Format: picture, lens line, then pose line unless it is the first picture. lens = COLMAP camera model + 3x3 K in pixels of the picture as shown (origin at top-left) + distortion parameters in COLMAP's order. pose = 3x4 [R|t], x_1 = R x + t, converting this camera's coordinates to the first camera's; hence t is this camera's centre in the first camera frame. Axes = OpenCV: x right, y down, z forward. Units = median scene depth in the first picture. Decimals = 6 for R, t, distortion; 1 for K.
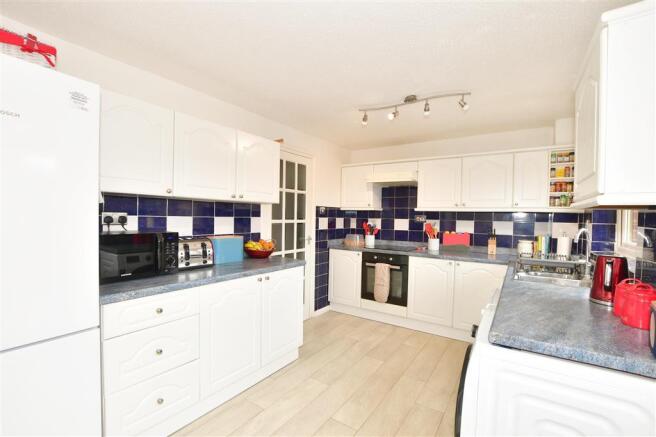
lens RADIAL K [[293.3, 0, 328.7], [0, 293.3, 221.8], [0, 0, 1]] dist [-0.014447, -0.000159]
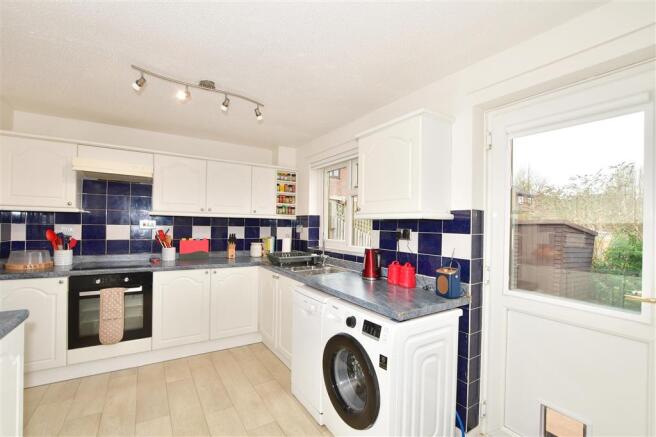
lens RADIAL K [[293.3, 0, 328.7], [0, 293.3, 221.8], [0, 0, 1]] dist [-0.014447, -0.000159]
pose [[0.404522, 0.000150, 0.914528, -0.253350], [0.009361, 0.999947, -0.004305, -0.010533], [-0.914480, 0.010302, 0.404499, 0.241686]]
